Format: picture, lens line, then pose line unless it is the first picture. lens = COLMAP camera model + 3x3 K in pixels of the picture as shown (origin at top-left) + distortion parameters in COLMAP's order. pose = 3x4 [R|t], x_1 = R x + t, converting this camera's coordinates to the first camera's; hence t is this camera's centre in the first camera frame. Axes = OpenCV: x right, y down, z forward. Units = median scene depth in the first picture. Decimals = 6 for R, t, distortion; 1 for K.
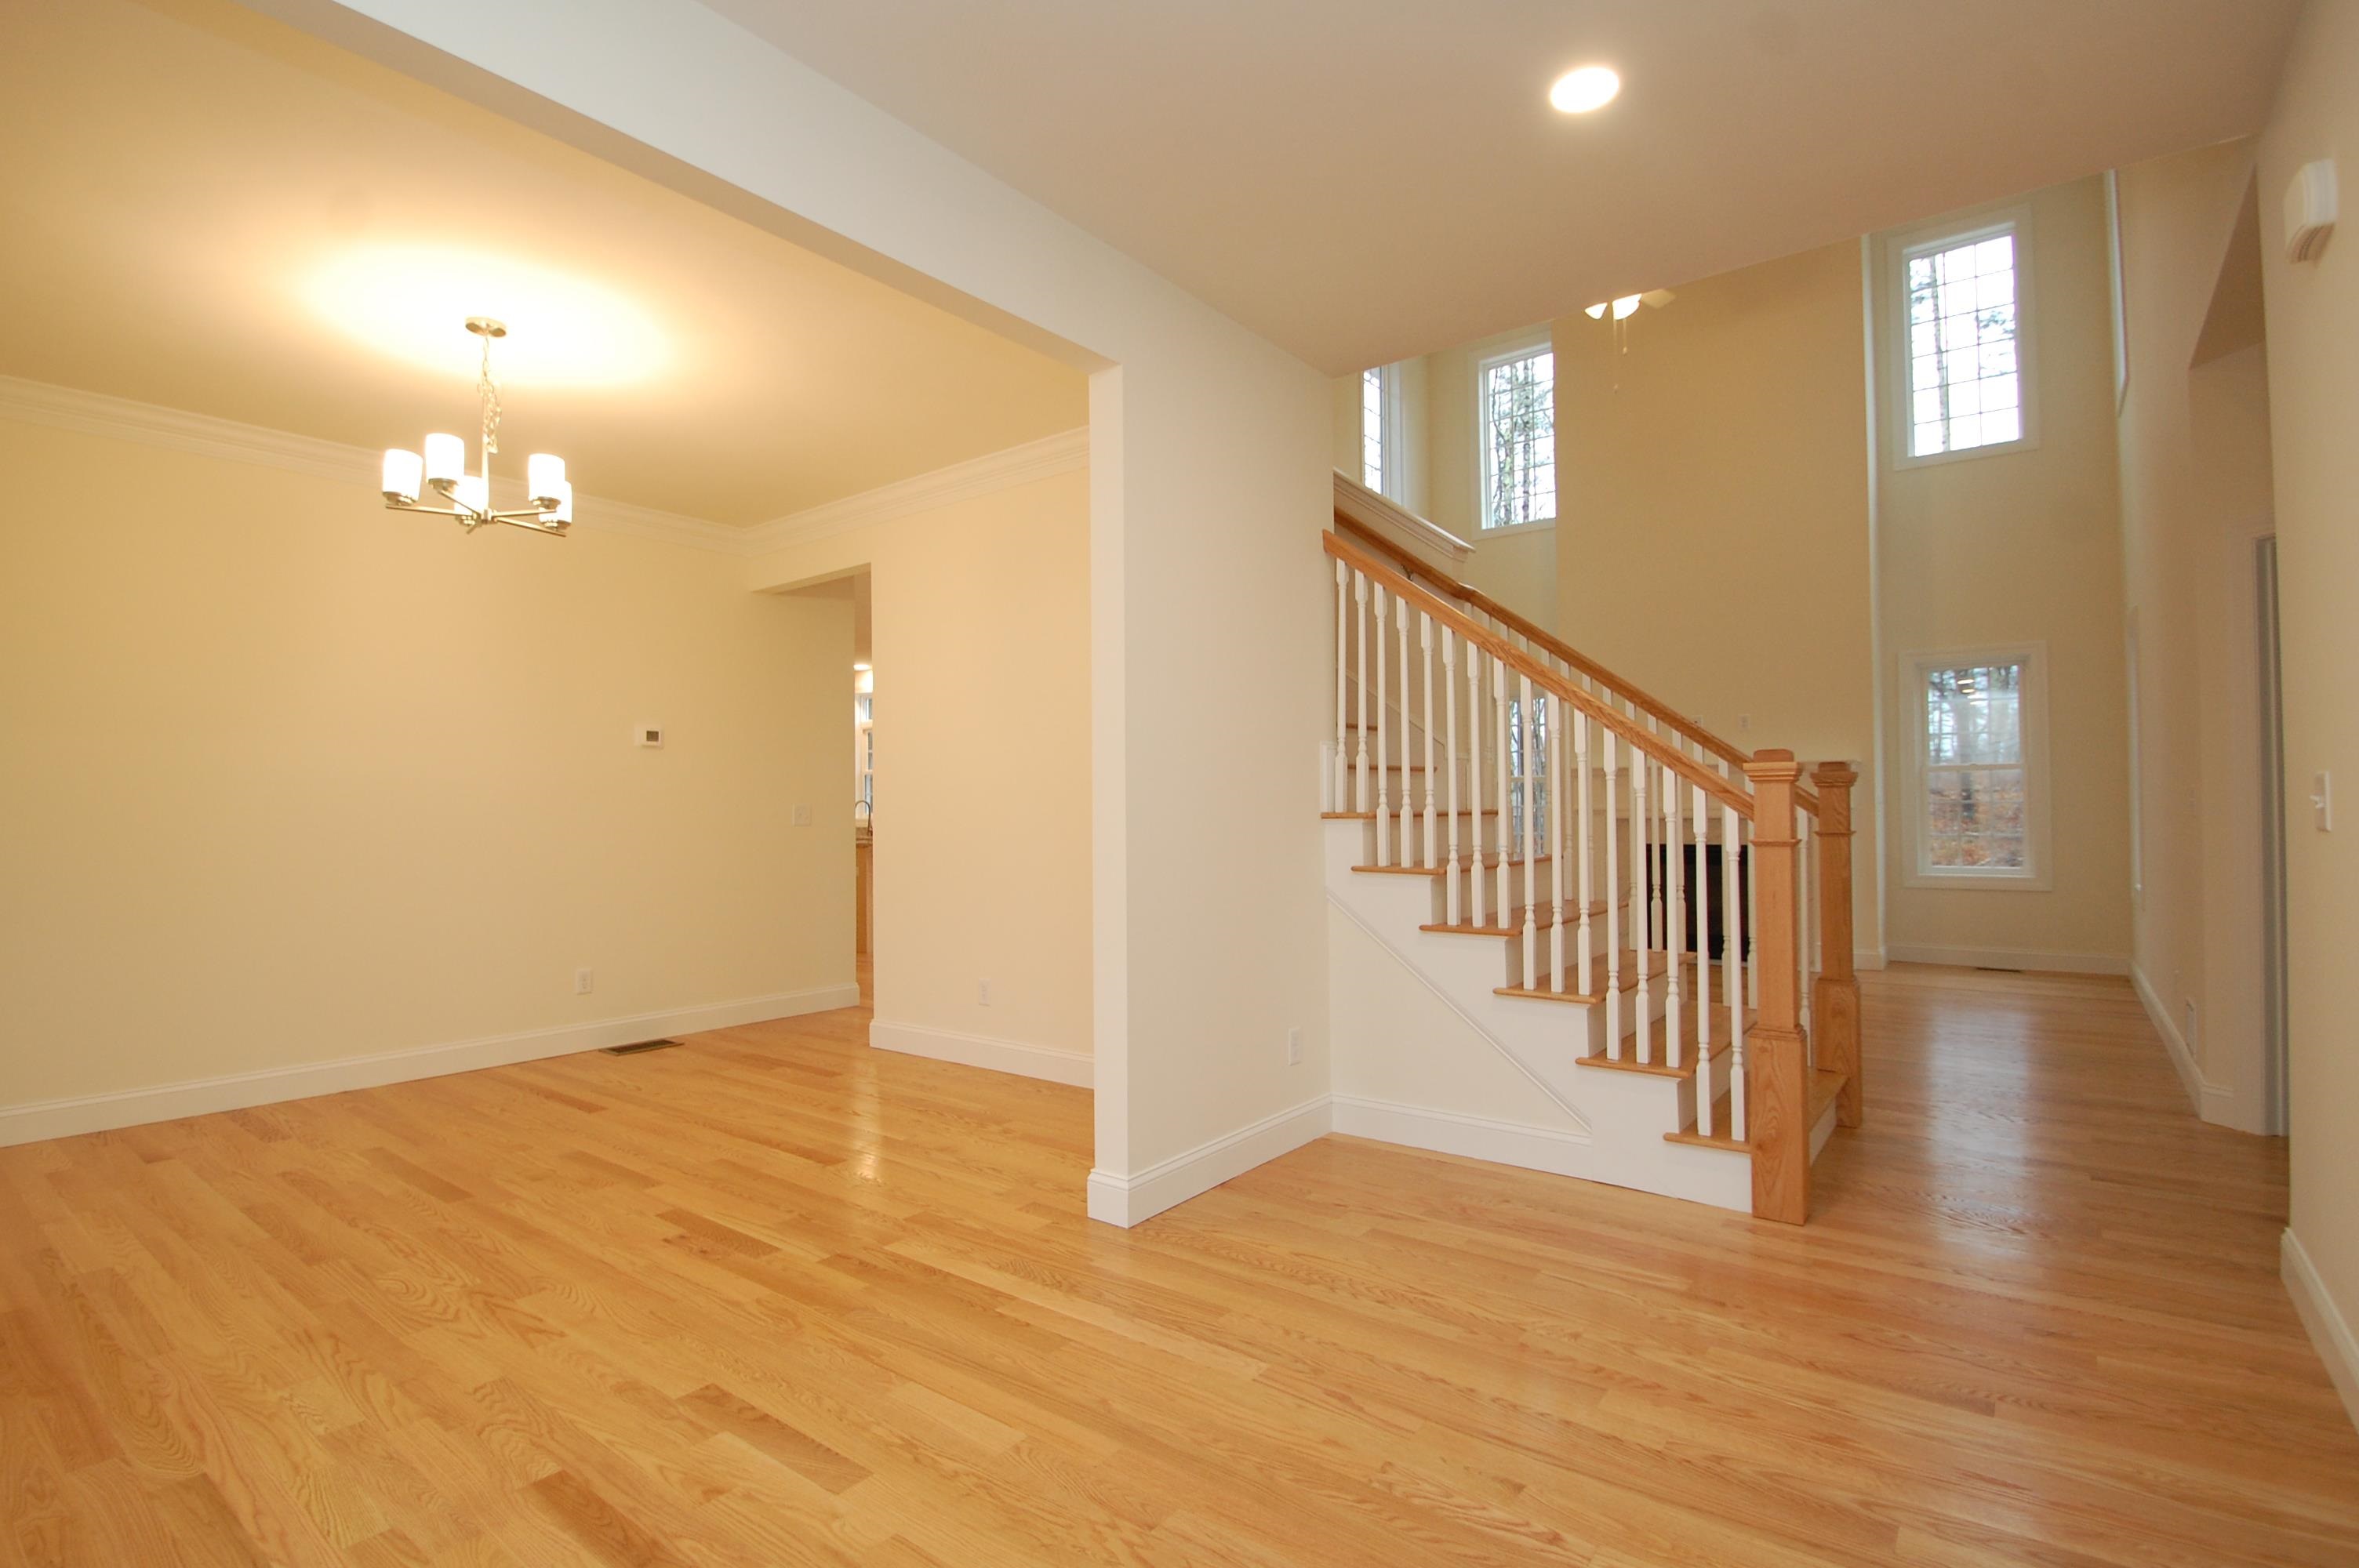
lens RADIAL K [[1118.4, 0, 1174.5], [0, 1118.4, 789.5], [0, 0, 1]] dist [-0.000985, -0.016778]
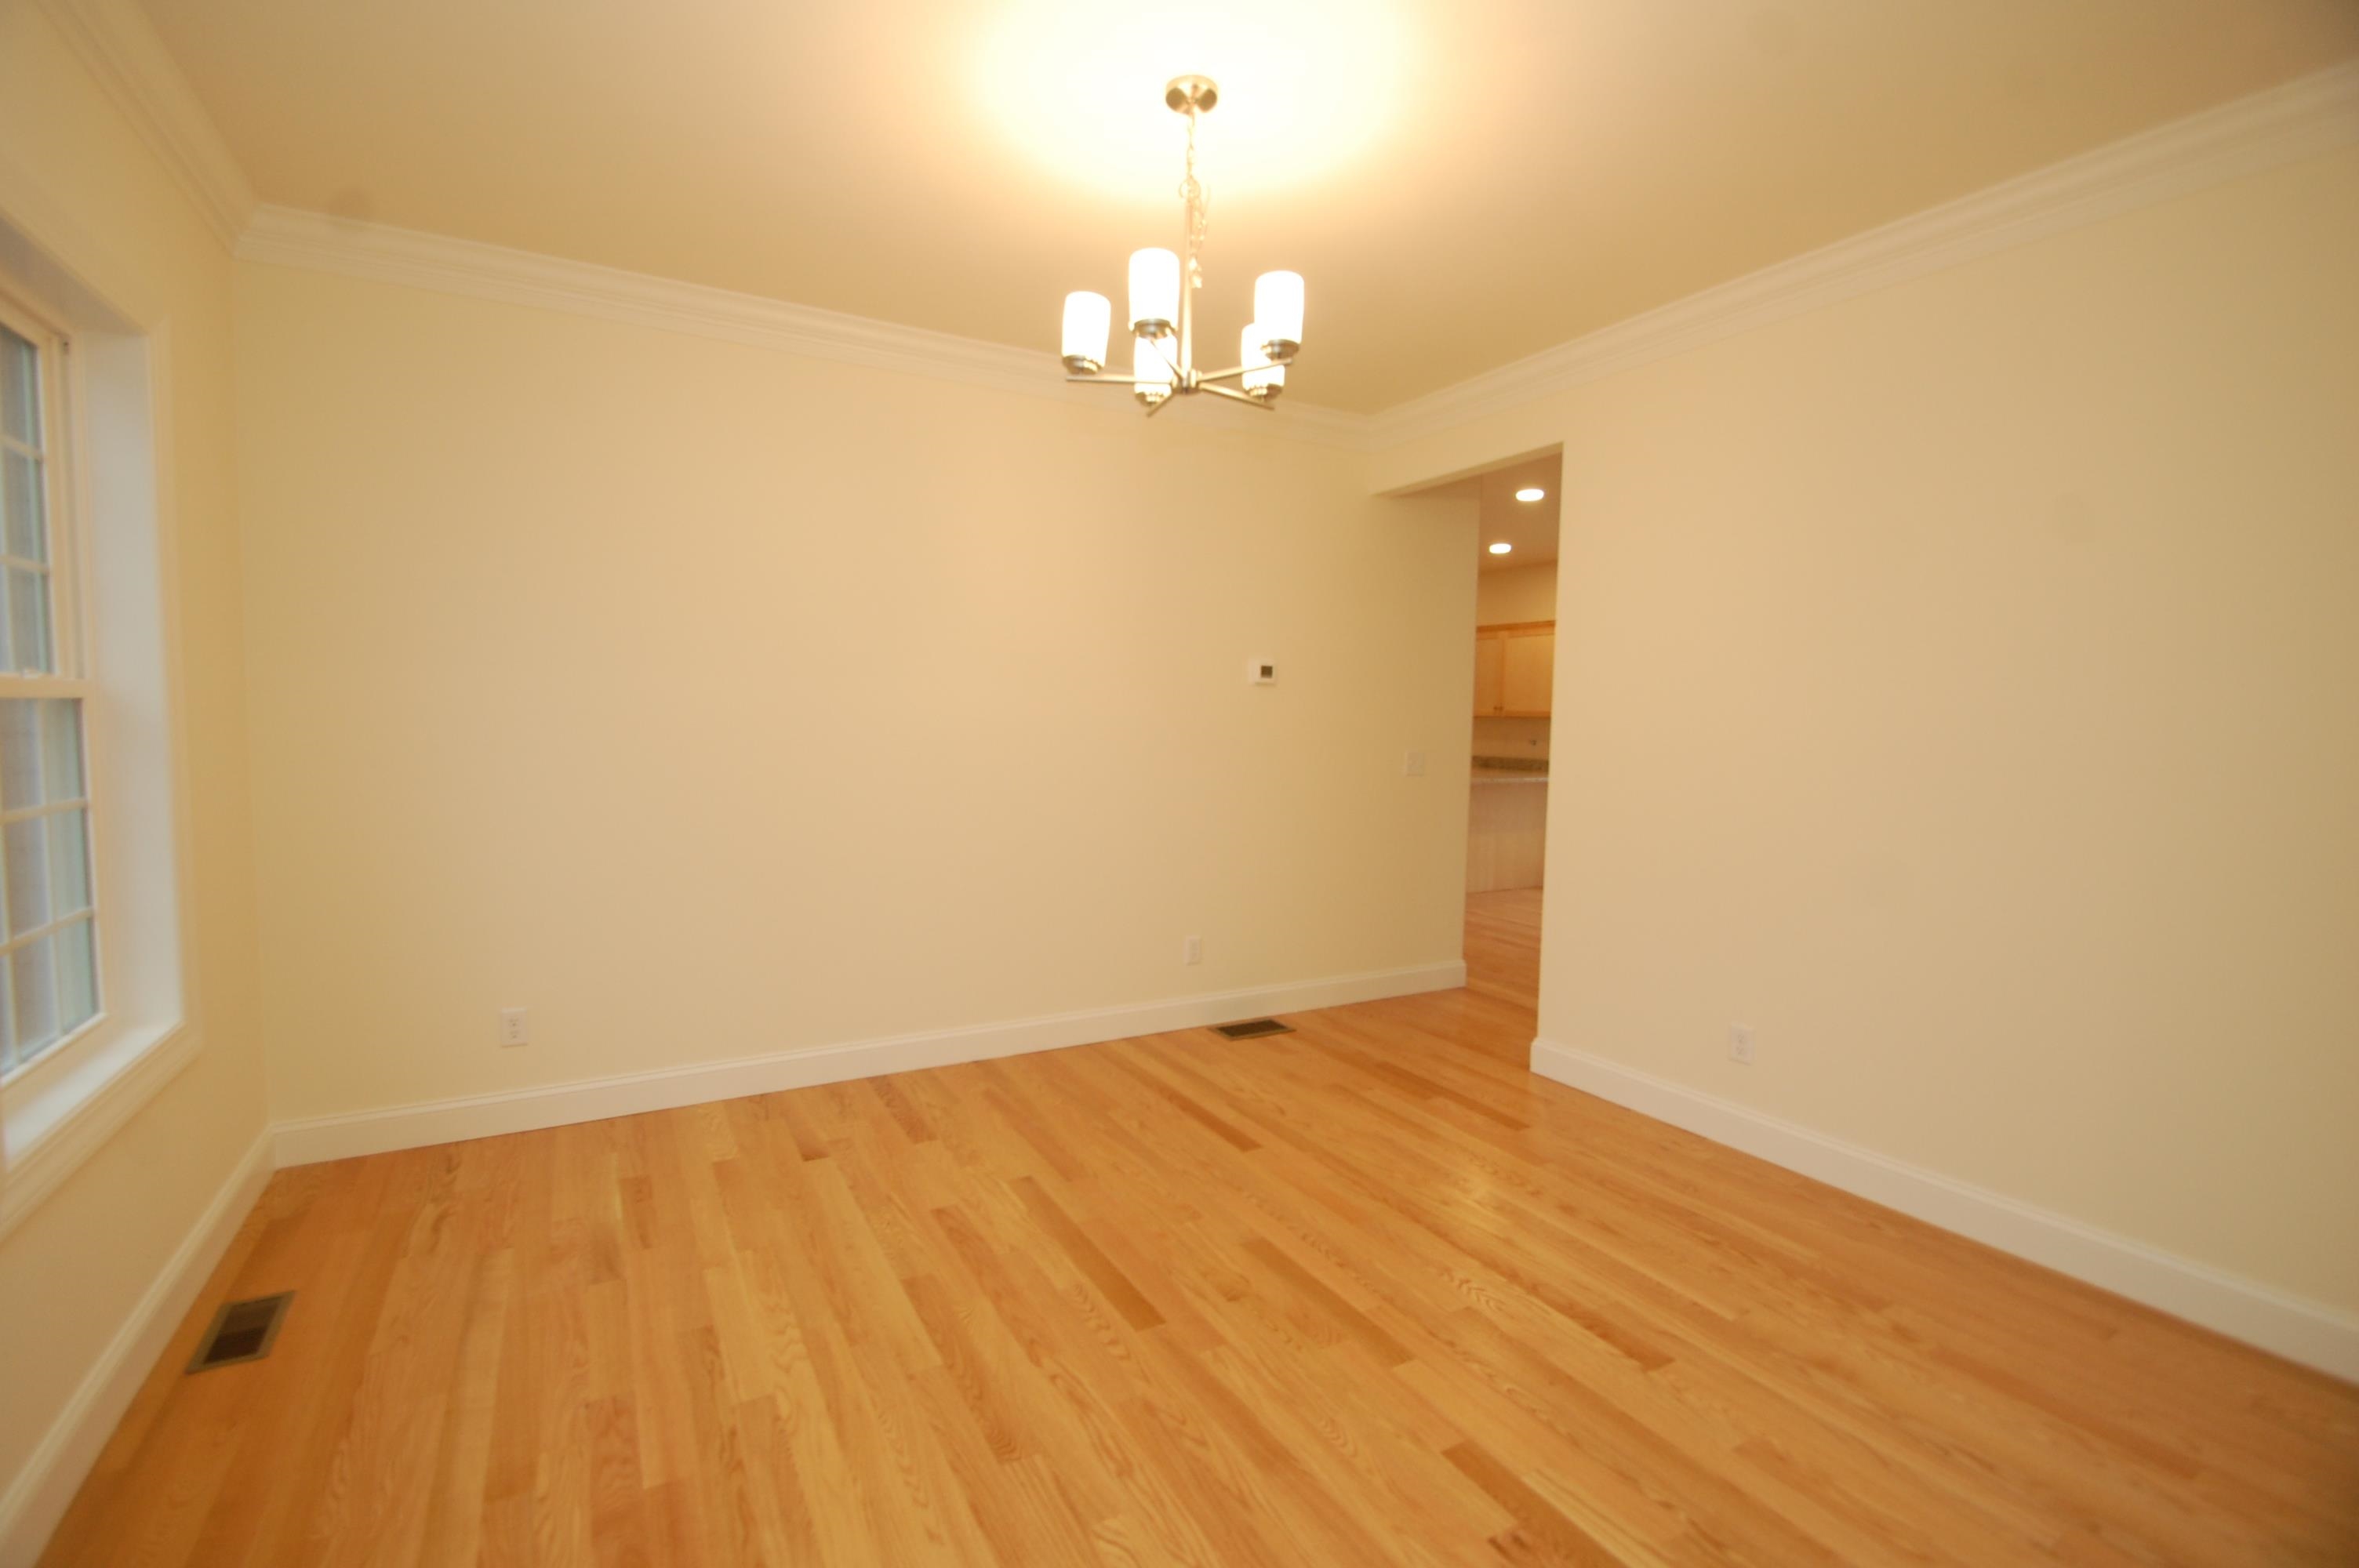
lens RADIAL K [[1039.3, 0, 1146.5], [0, 1039.3, 778.1], [0, 0, 1]] dist [0.003971, -0.009949]
pose [[0.912212, 0.046073, -0.407121, -0.345280], [-0.013520, 0.996501, 0.082480, -0.048015], [0.409496, -0.069735, 0.909643, 0.358650]]
